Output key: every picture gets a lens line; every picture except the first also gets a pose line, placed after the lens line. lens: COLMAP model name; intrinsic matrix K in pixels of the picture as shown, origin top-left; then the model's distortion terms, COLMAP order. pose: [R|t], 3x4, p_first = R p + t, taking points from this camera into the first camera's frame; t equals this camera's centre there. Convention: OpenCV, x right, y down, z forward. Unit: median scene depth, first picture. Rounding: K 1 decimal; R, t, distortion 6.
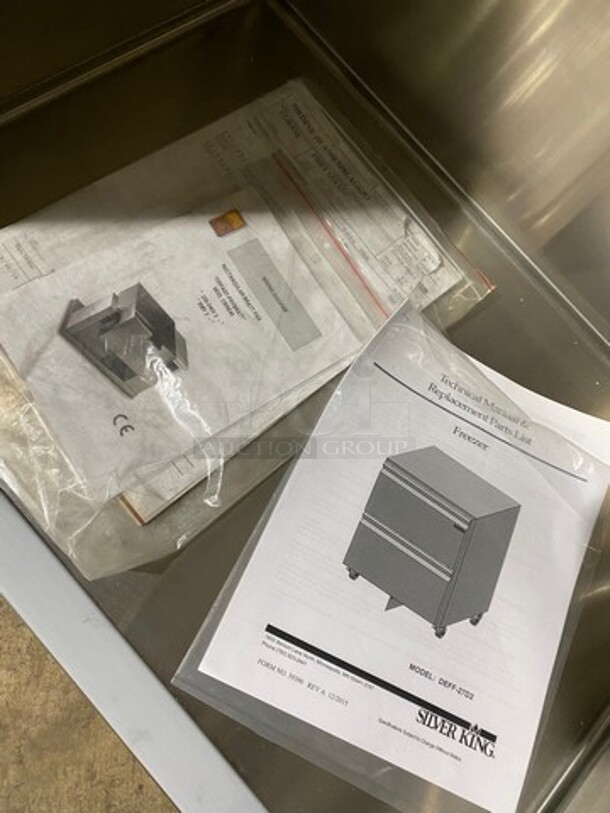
lens RADIAL K [[622.5, 0, 305.8], [0, 622.5, 407.5], [0, 0, 1]] dist [0.011074, -0.007783]
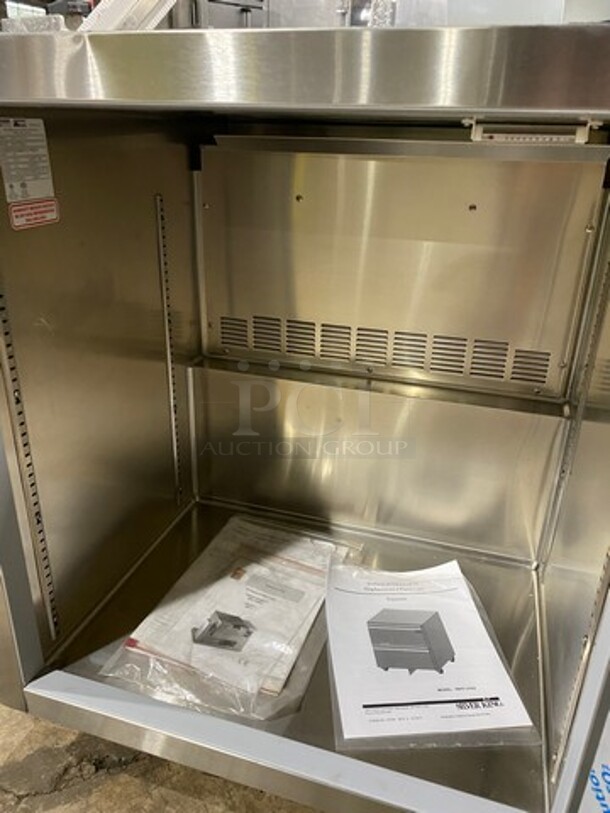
lens RADIAL K [[622.5, 0, 304.1], [0, 622.5, 404.4], [0, 0, 1]] dist [0.011074, -0.007783]
pose [[0.851234, -0.379772, 0.362180, -0.509688], [0.524331, 0.586721, -0.617118, 0.822343], [0.021866, 0.715214, 0.698564, -0.904108]]
